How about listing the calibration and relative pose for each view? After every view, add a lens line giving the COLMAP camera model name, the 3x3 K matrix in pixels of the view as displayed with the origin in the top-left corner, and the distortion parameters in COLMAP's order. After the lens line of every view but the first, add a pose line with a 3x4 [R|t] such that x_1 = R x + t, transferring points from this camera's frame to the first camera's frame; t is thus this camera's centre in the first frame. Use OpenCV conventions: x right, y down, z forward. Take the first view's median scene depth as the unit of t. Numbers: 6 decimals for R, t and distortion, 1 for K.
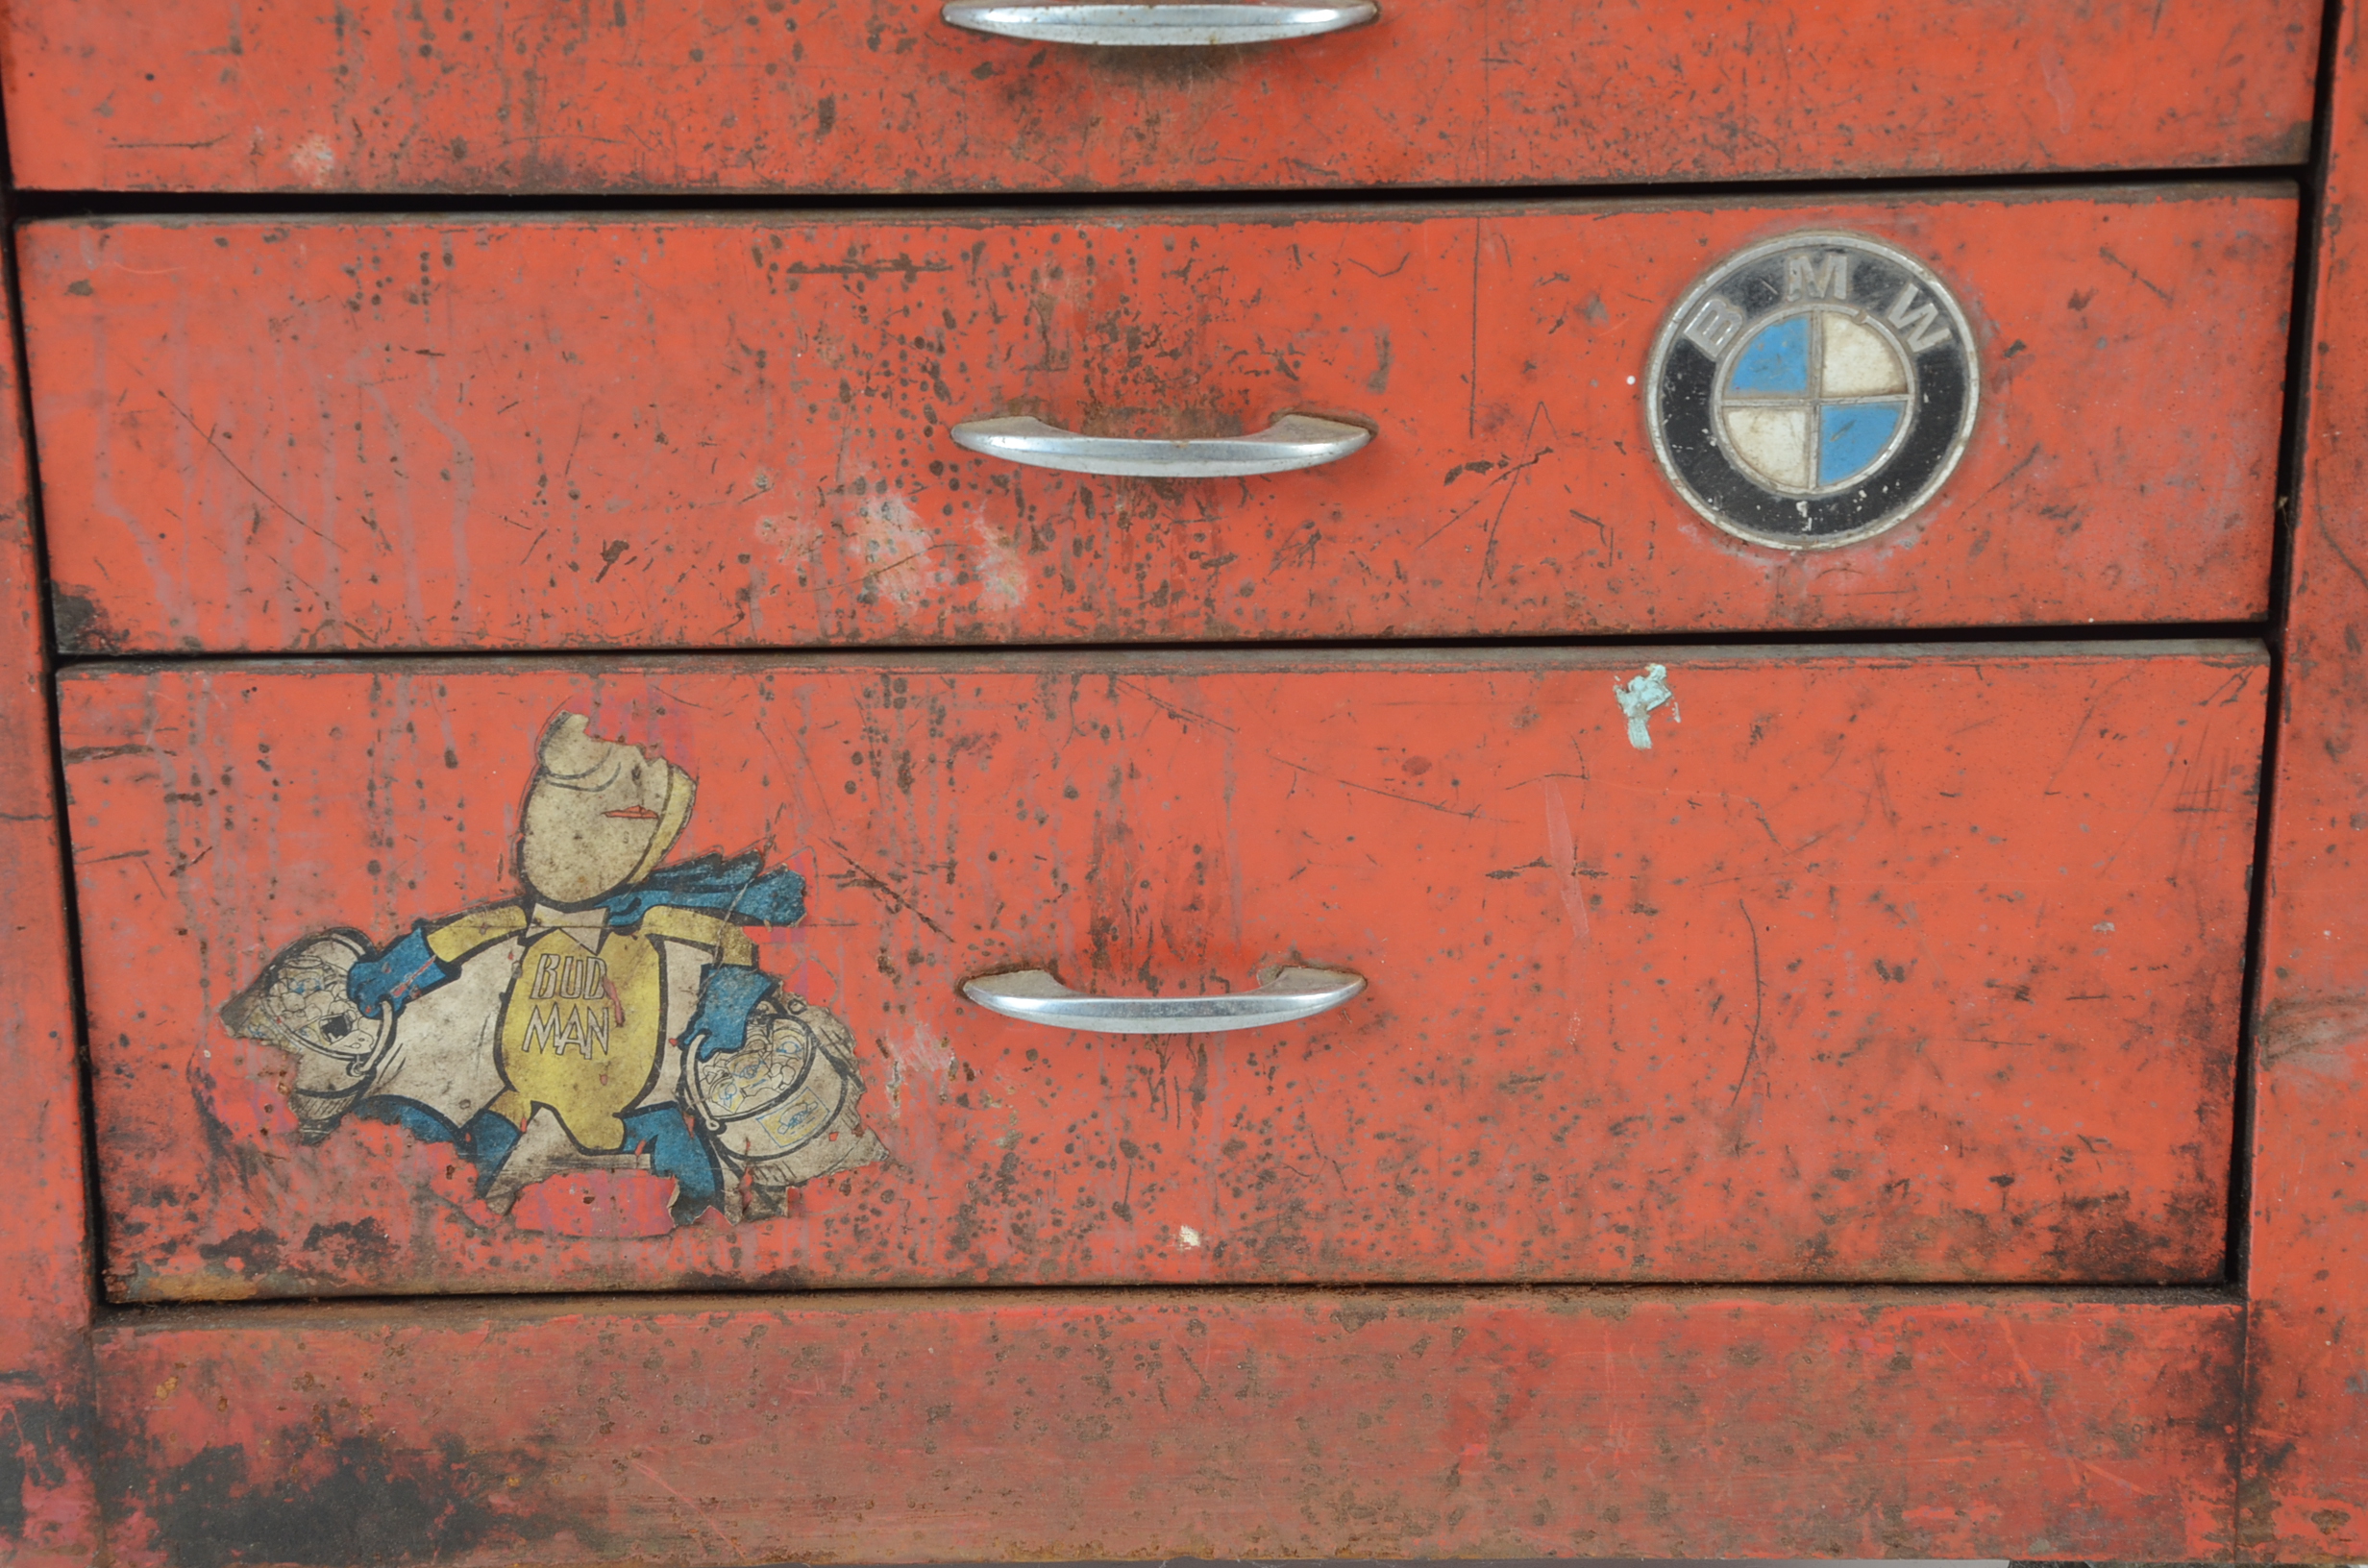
lens RADIAL K [[5565.0, 0, 1163.9], [0, 5565.0, 795.1], [0, 0, 1]] dist [0.476580, 0.523846]
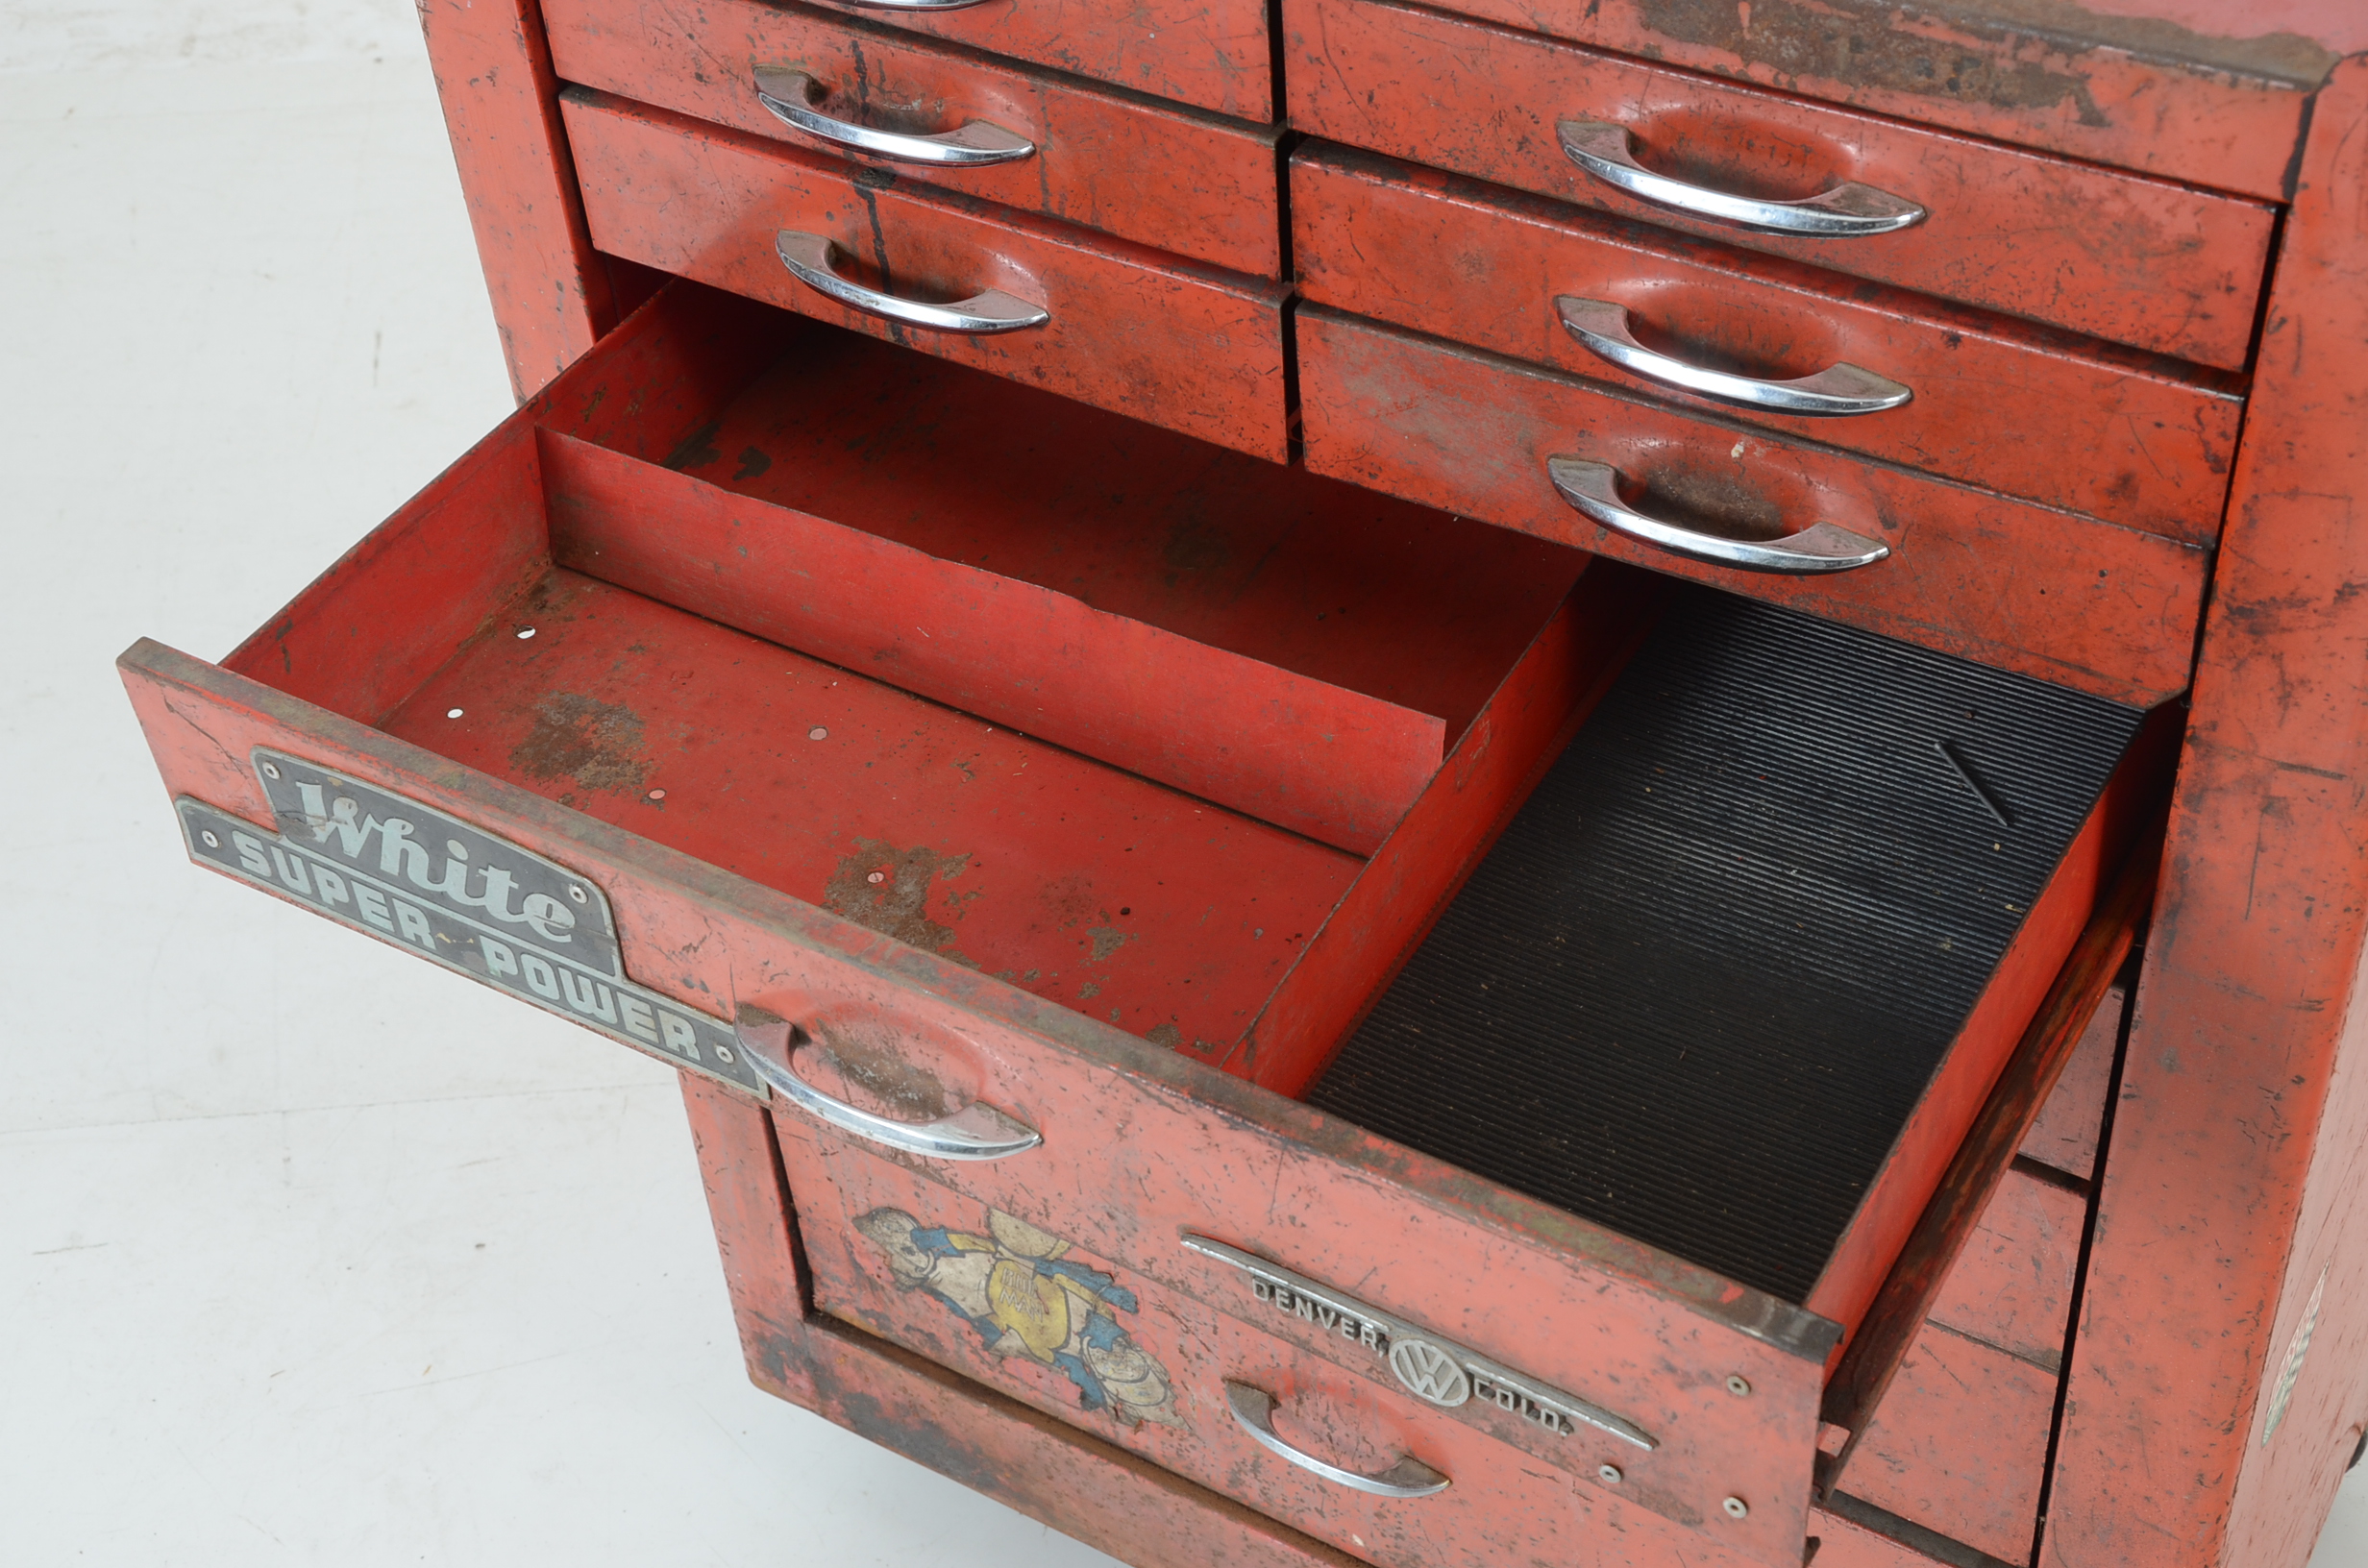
lens RADIAL K [[3366.4, 0, 1184.0], [0, 3366.4, 784.0], [0, 0, 1]] dist [0.153818, 0.124316]
pose [[0.853296, 0.316871, -0.414101, 0.298745], [-0.135379, 0.901565, 0.410917, -0.512762], [0.503546, -0.294573, 0.812199, 0.263143]]
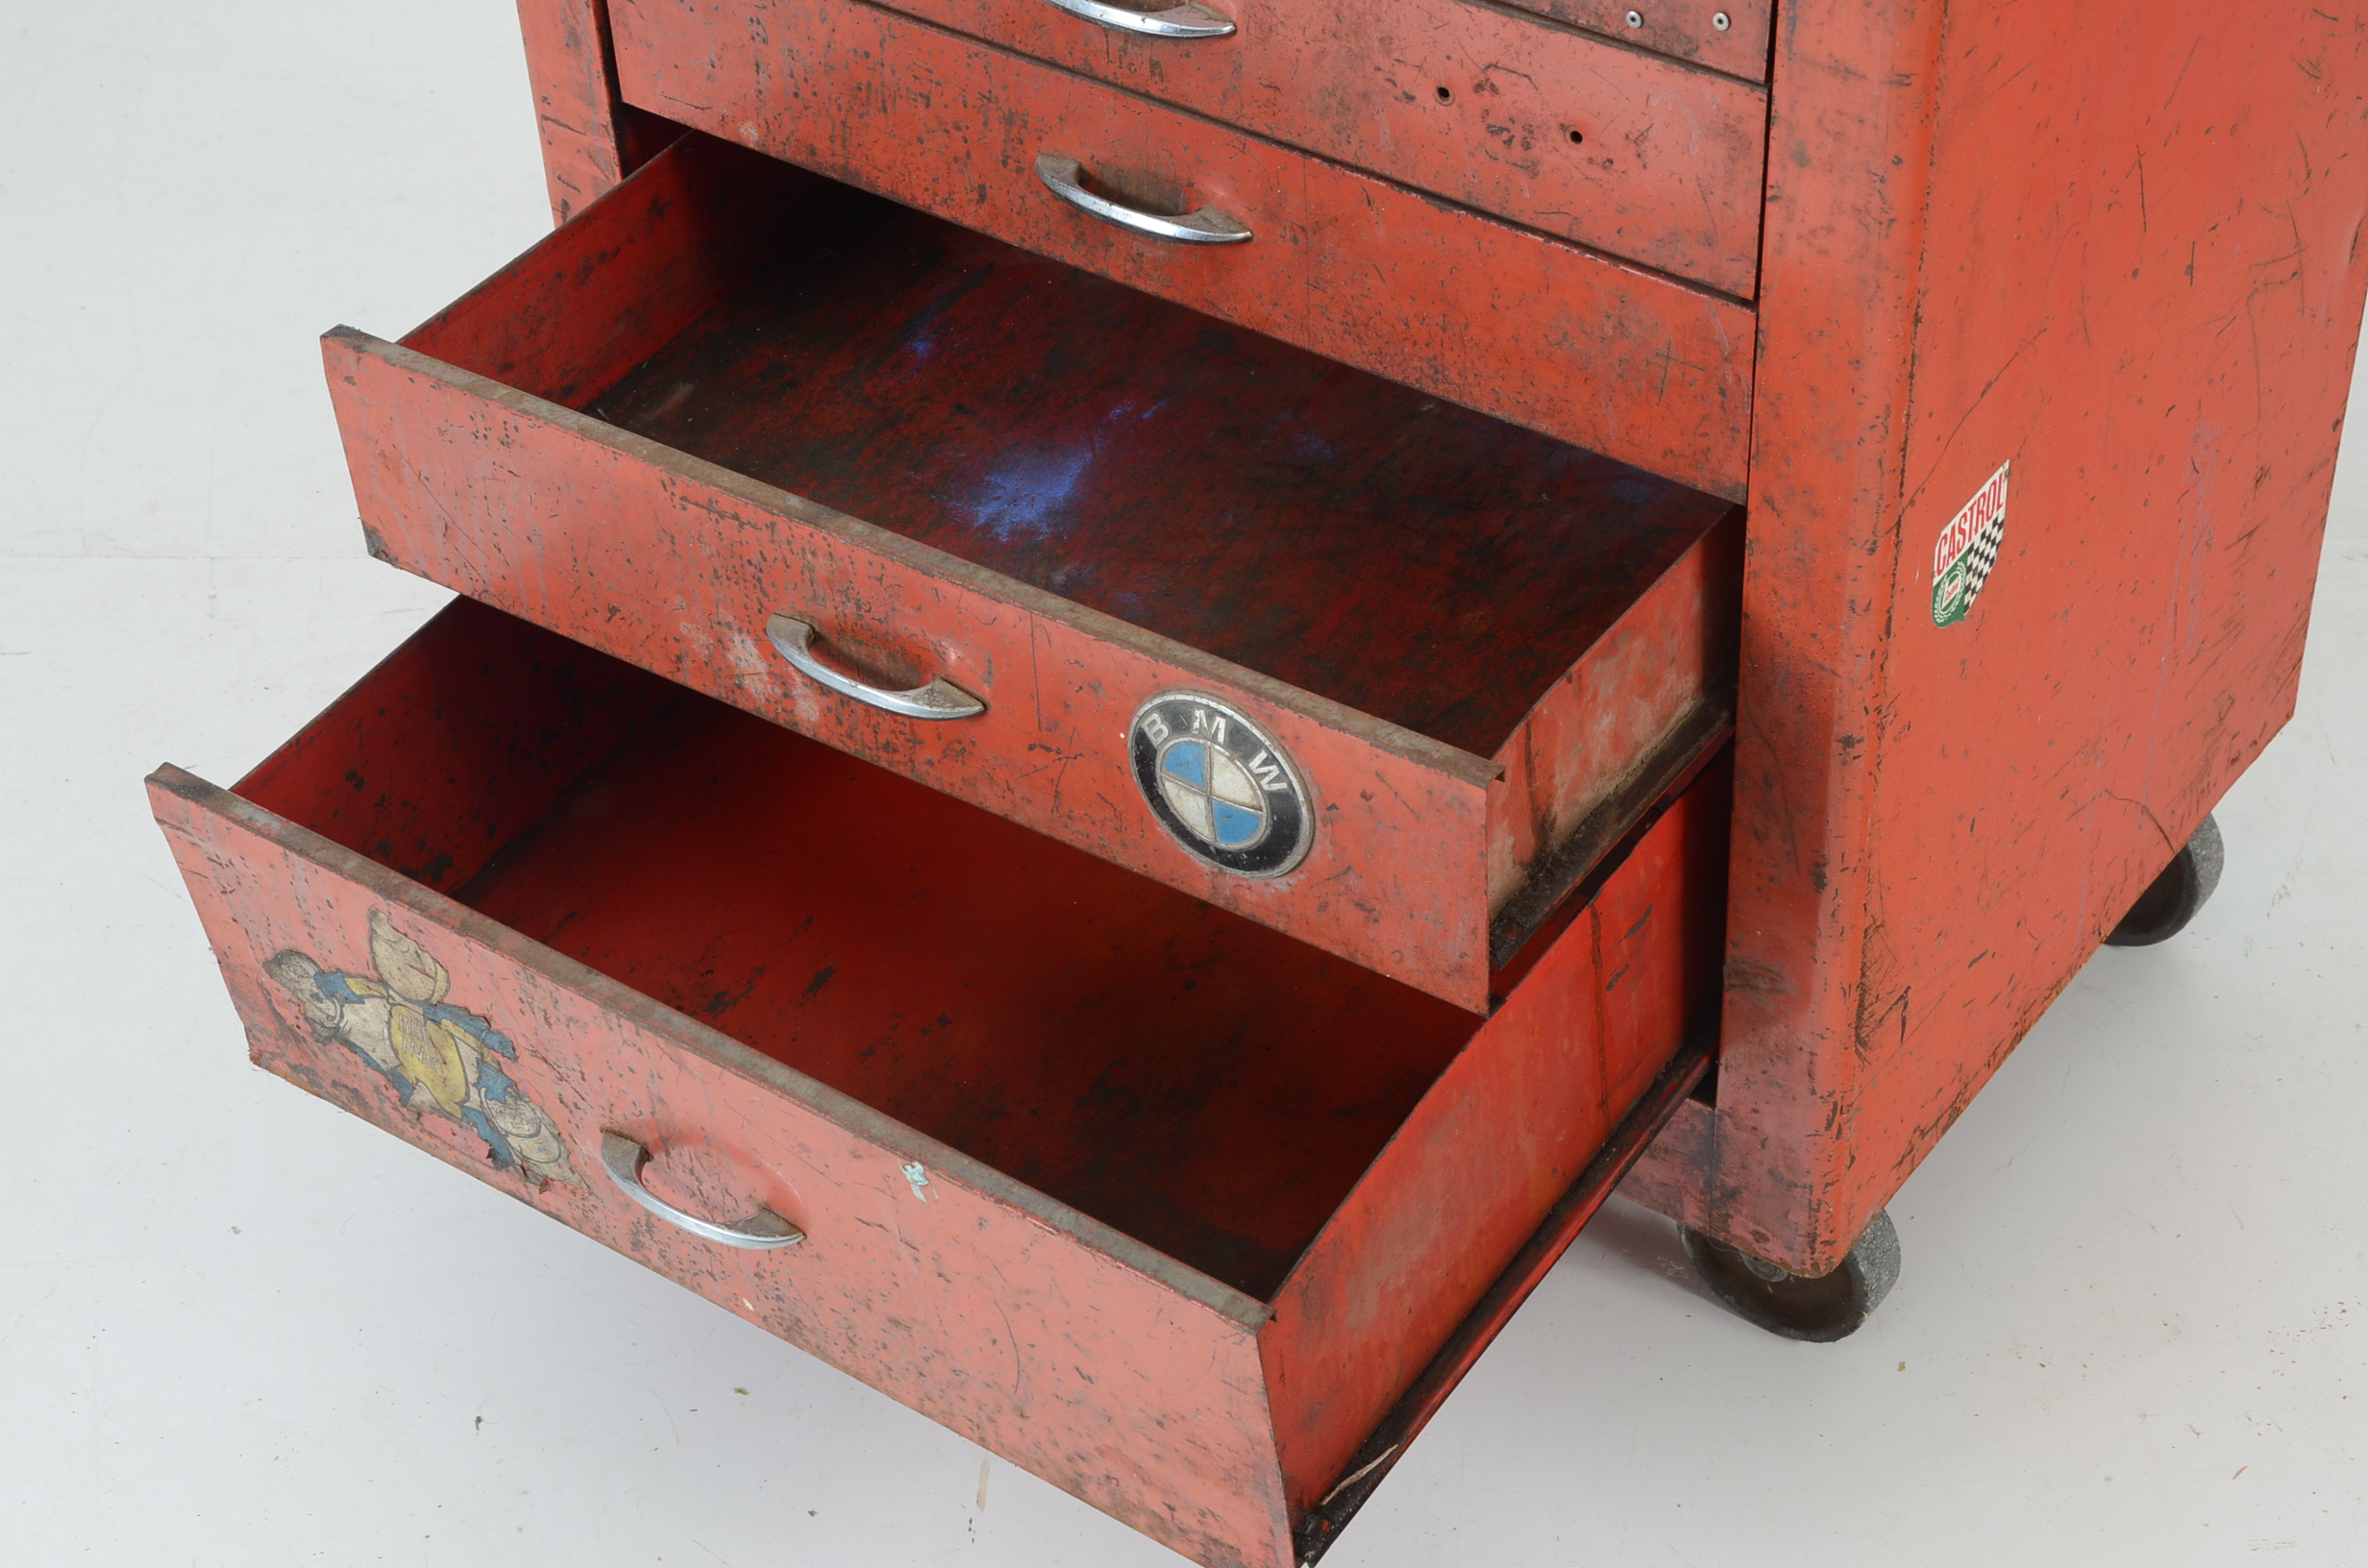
lens RADIAL K [[4271.0, 0, 1184.0], [0, 4271.0, 784.0], [0, 0, 1]] dist [0.297138, 0.153746]
pose [[0.809702, 0.354100, -0.467971, 0.614128], [-0.177022, 0.907672, 0.380518, -0.434170], [0.559506, -0.225265, 0.797627, -0.024266]]
